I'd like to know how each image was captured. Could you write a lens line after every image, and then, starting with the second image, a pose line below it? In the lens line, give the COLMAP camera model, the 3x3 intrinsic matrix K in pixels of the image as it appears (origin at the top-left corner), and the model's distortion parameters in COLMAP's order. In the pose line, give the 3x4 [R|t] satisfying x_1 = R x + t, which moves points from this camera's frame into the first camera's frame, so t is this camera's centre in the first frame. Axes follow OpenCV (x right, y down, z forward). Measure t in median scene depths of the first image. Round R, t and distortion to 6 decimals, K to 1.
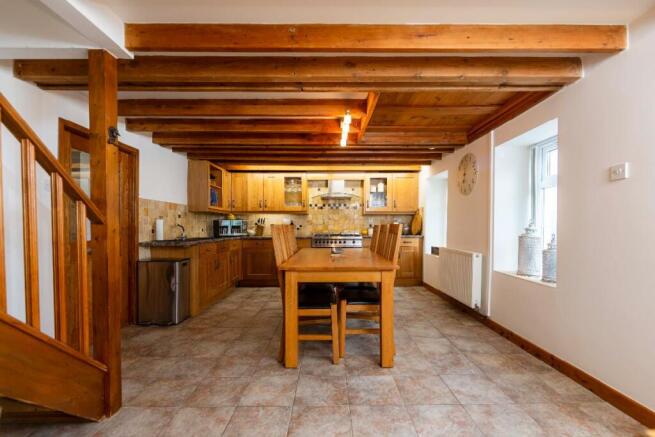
lens RADIAL K [[271.0, 0, 328.5], [0, 271.0, 233.3], [0, 0, 1]] dist [0.000333, 0.000062]
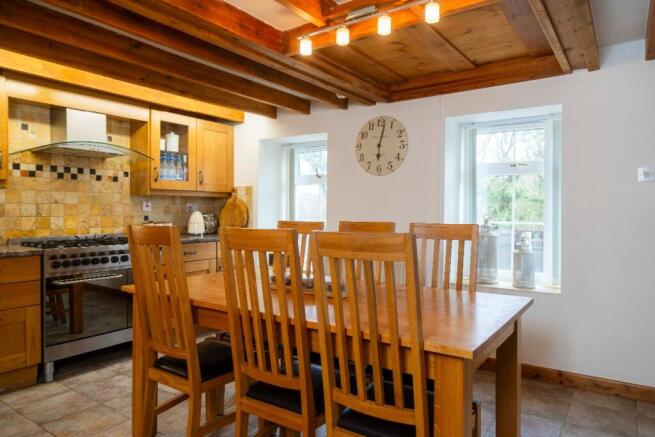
lens RADIAL K [[433.6, 0, 327.5], [0, 433.6, 218.5], [0, 0, 1]] dist [-0.001650, 0.000206]
pose [[0.591088, -0.009321, 0.806554, -0.304028], [0.016305, 0.999867, -0.000394, -0.024332], [-0.806443, 0.013384, 0.591161, 0.311044]]
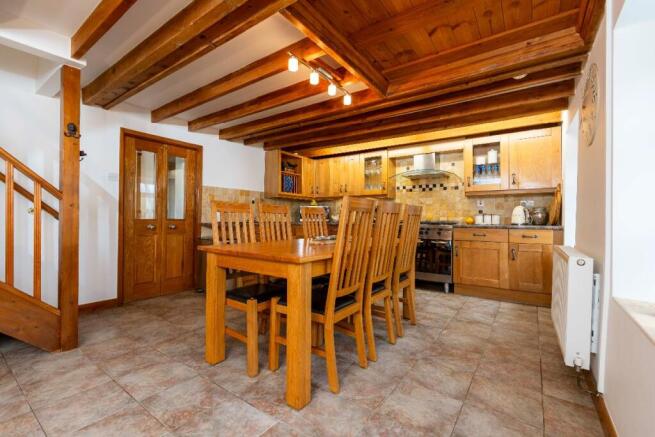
lens RADIAL K [[274.2, 0, 327.5], [0, 274.2, 218.5], [0, 0, 1]] dist [0.000011, -0.000225]
pose [[0.816771, 0.008651, -0.576897, 0.270544], [-0.024090, 0.999527, -0.019117, 0.015084], [0.576459, 0.029511, 0.816593, 0.190872]]
